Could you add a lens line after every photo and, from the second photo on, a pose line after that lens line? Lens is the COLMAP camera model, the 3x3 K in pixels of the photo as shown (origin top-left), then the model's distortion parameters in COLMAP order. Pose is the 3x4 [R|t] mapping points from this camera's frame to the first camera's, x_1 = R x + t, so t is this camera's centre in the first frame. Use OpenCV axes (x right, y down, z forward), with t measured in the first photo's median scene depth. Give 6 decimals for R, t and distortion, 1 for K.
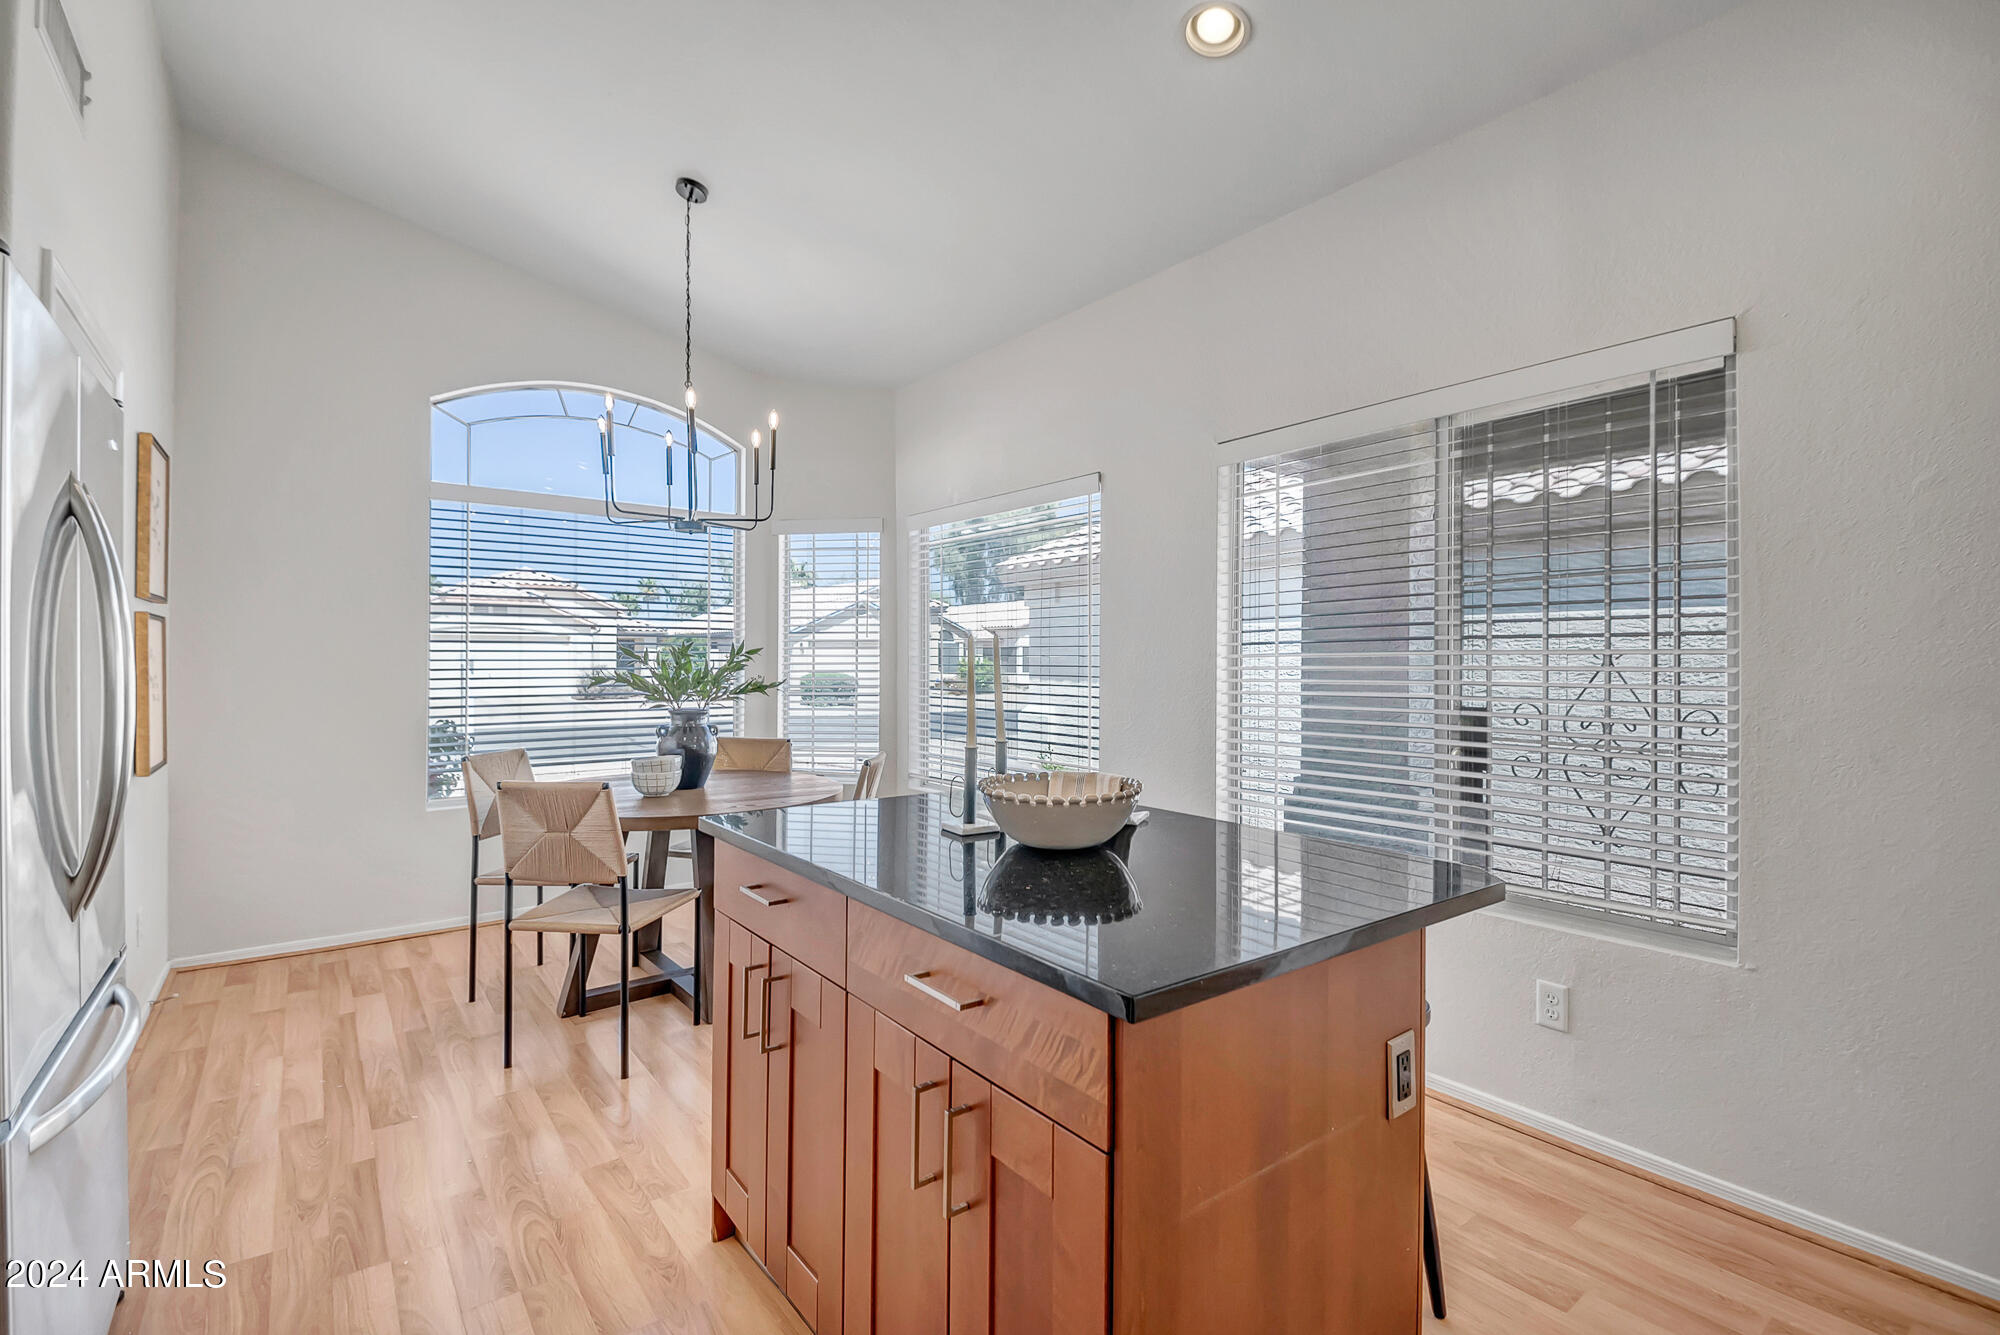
lens RADIAL K [[915.5, 0, 1000.0], [0, 915.5, 661.9], [0, 0, 1]] dist [-0.001629, -0.000543]
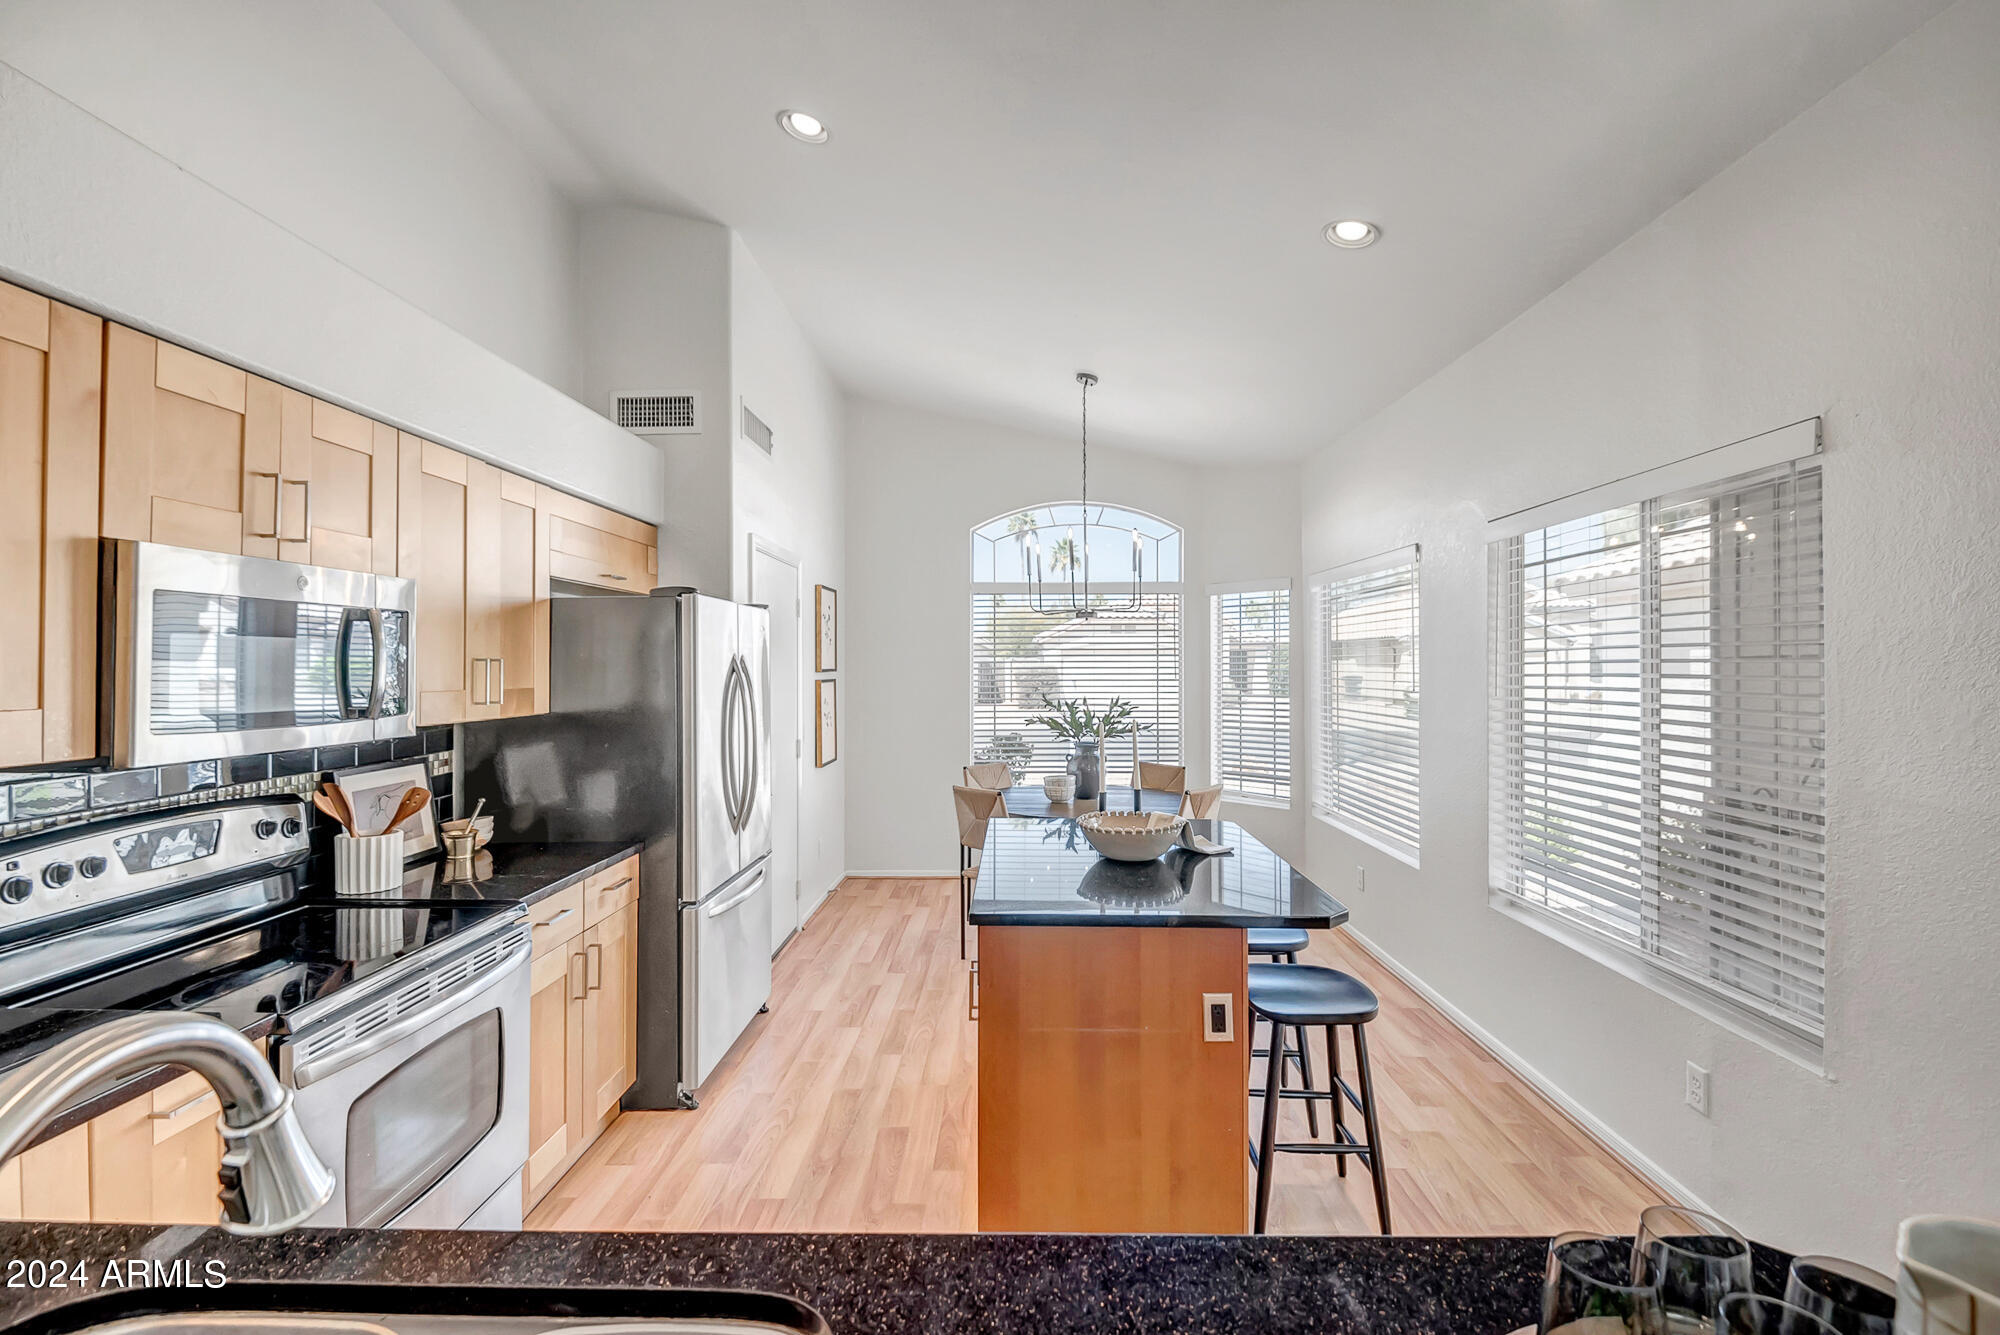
lens RADIAL K [[915.5, 0, 1000.0], [0, 915.5, 661.9], [0, 0, 1]] dist [-0.001629, -0.000543]
pose [[0.780483, -0.006218, -0.625146, 0.529168], [0.003950, 0.999980, -0.005015, -0.080705], [0.625164, 0.001445, 0.780492, -0.234922]]
